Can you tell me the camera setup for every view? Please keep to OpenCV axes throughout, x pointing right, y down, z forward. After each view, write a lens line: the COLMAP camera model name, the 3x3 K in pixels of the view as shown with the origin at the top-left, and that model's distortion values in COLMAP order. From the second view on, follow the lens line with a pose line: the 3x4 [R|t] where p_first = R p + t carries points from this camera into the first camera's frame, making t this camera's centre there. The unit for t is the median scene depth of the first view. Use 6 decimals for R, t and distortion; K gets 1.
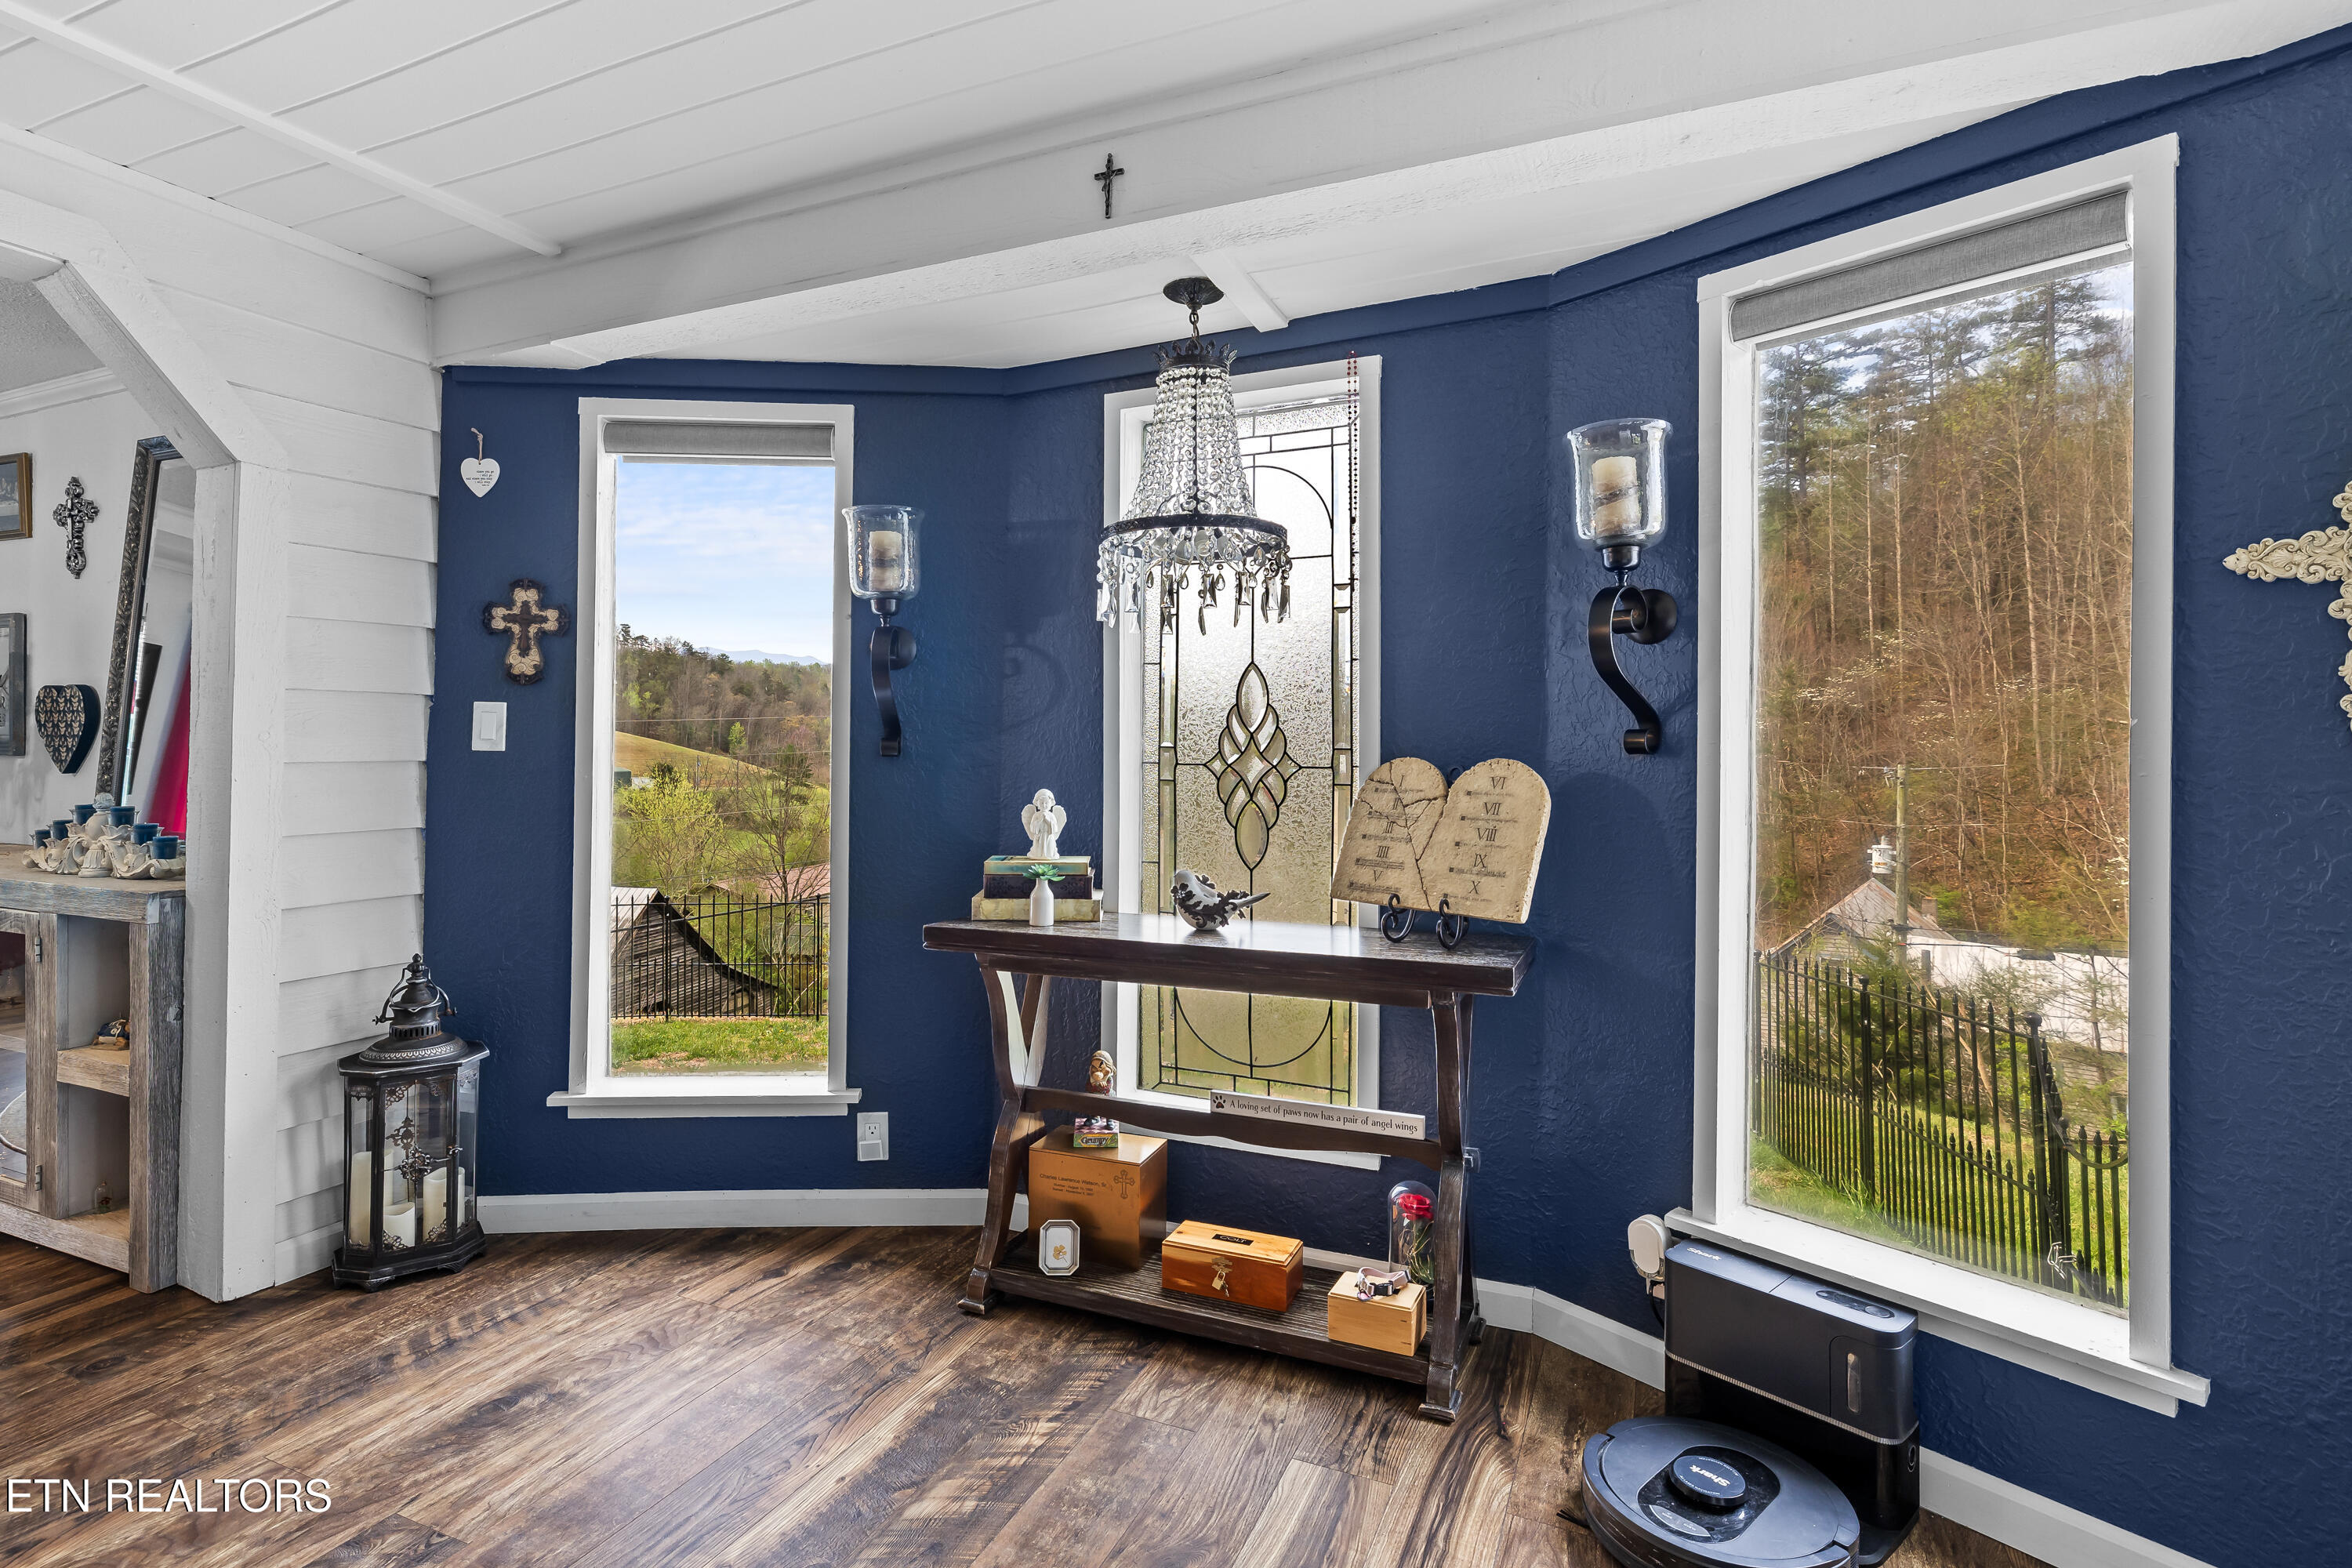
lens RADIAL K [[1084.6, 0, 1223.5], [0, 1084.6, 734.0], [0, 0, 1]] dist [-0.001398, -0.000423]
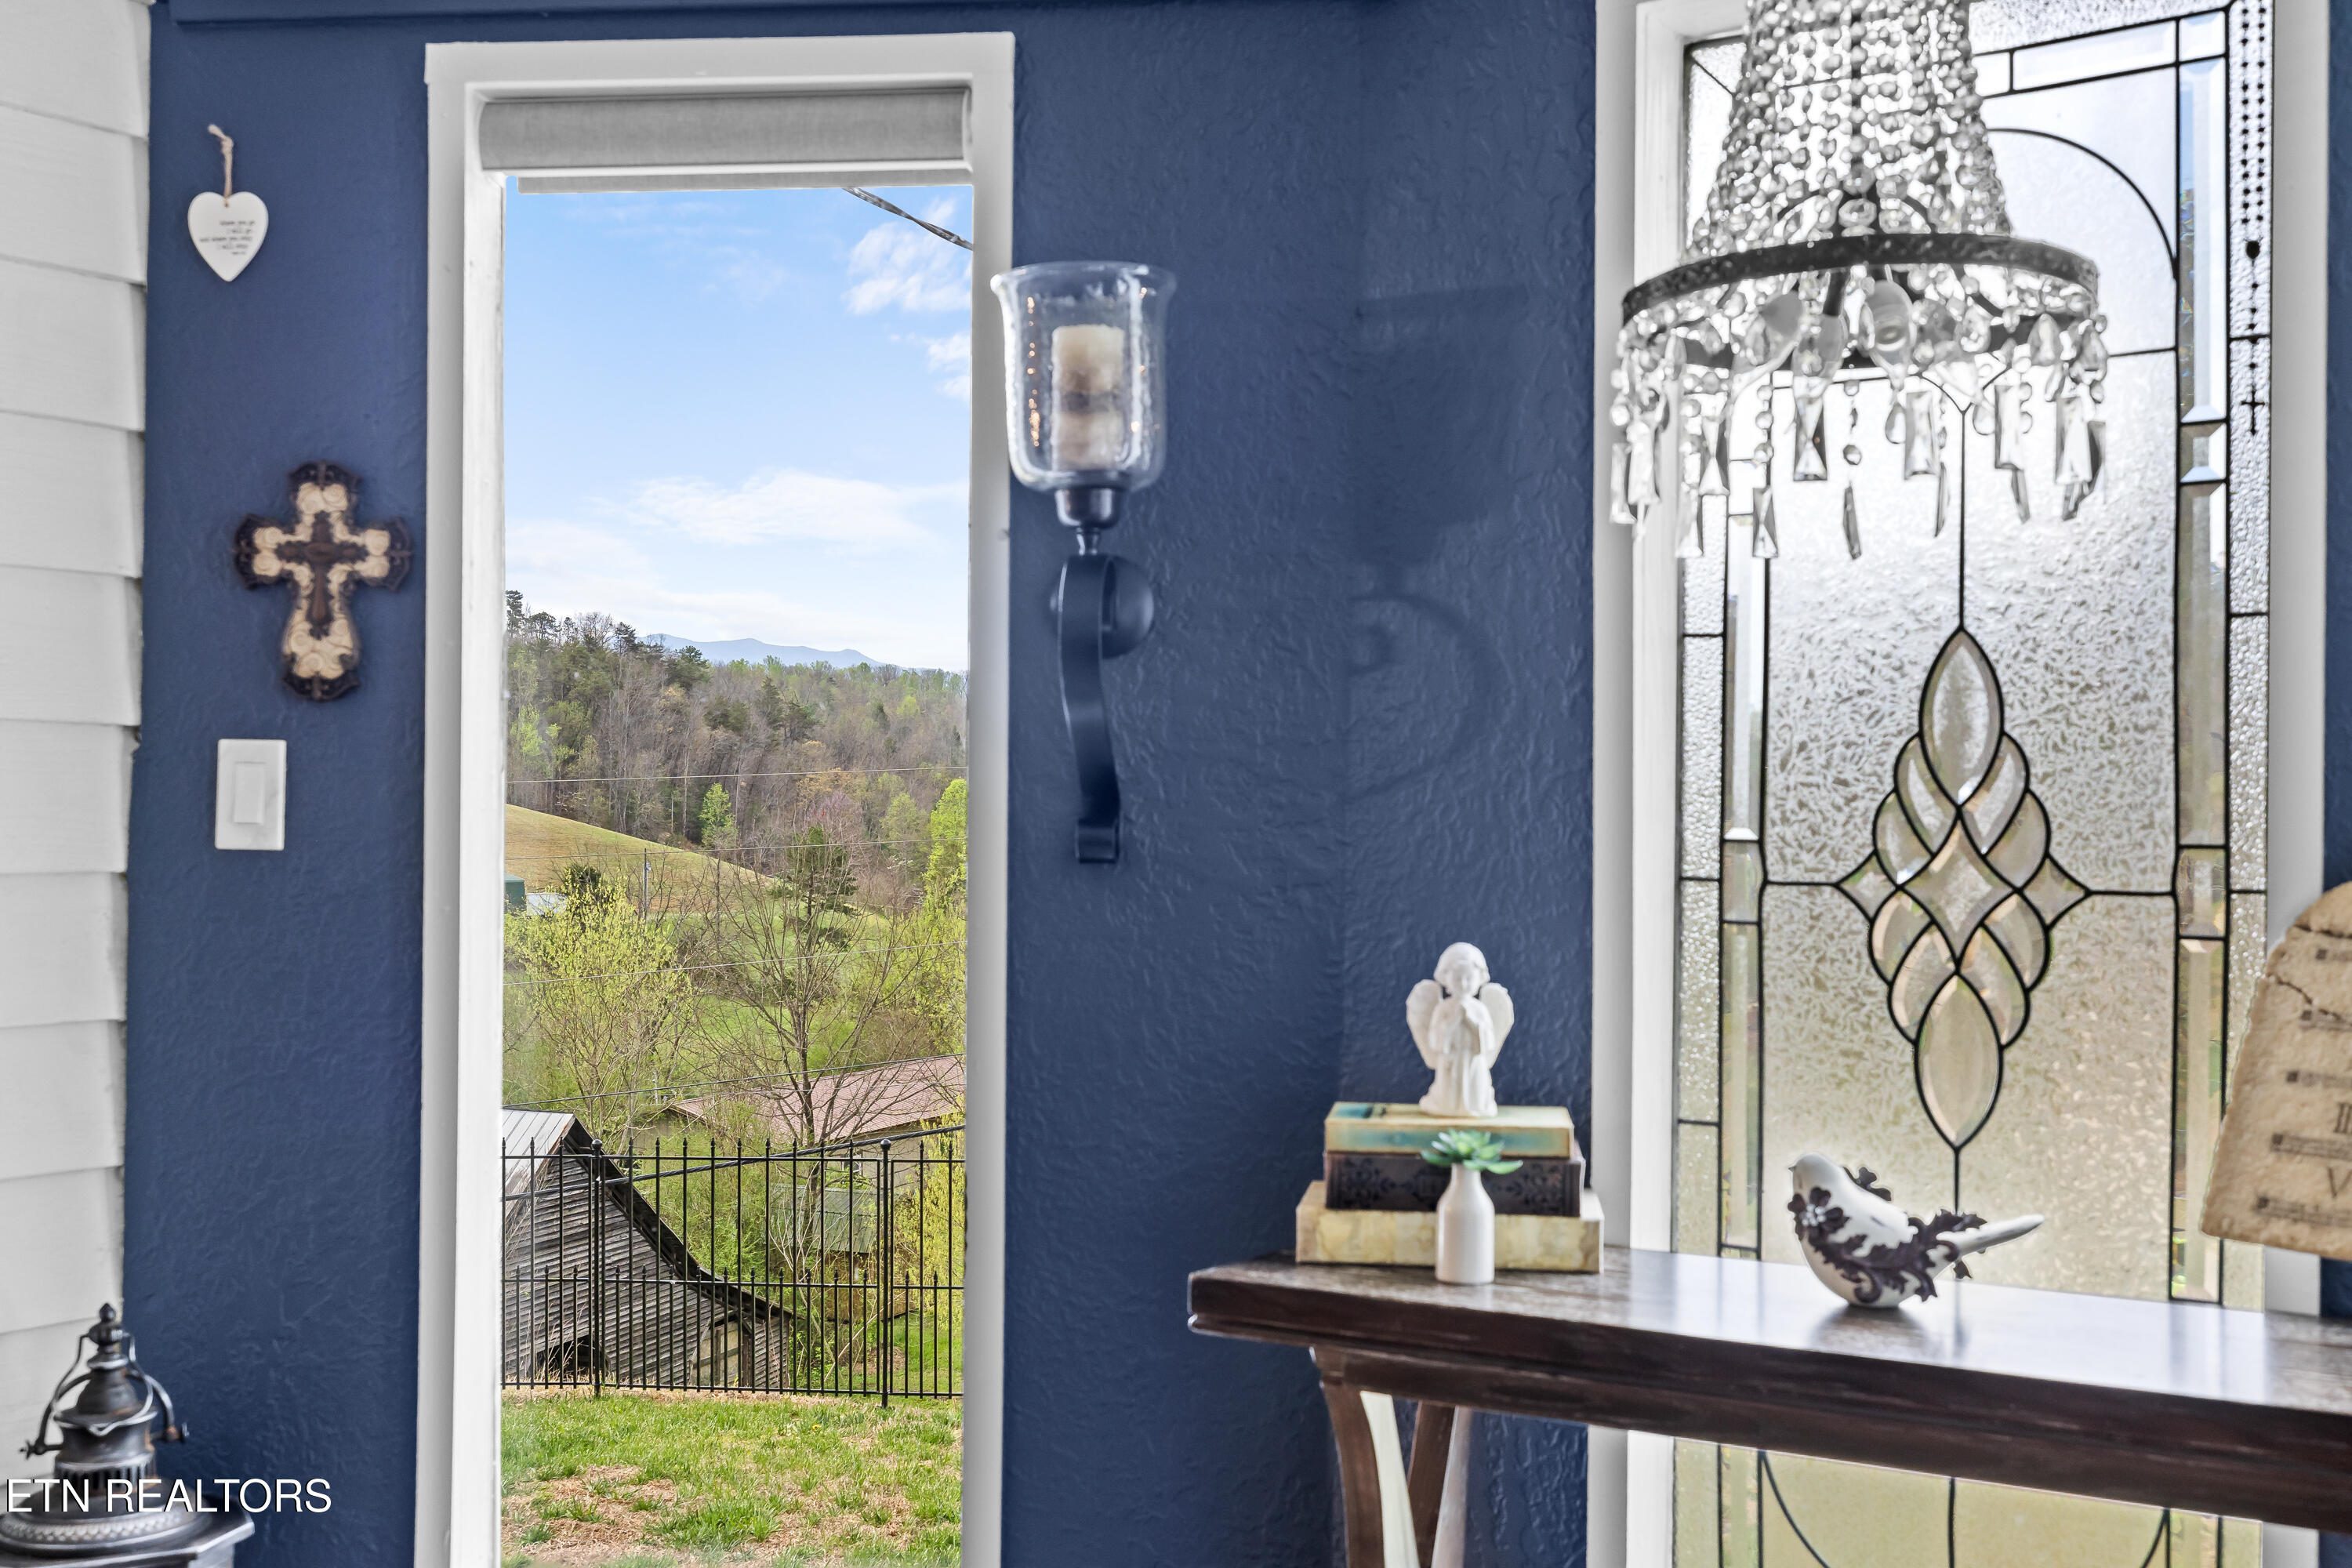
lens RADIAL K [[2315.9, 0, 1174.3], [0, 2315.9, 836.8], [0, 0, 1]] dist [0.006758, -0.006303]
pose [[0.974488, 0.001397, -0.224434, -0.075711], [0.001617, 0.999911, 0.013243, -0.001287], [0.224432, -0.013268, 0.974399, 0.126883]]
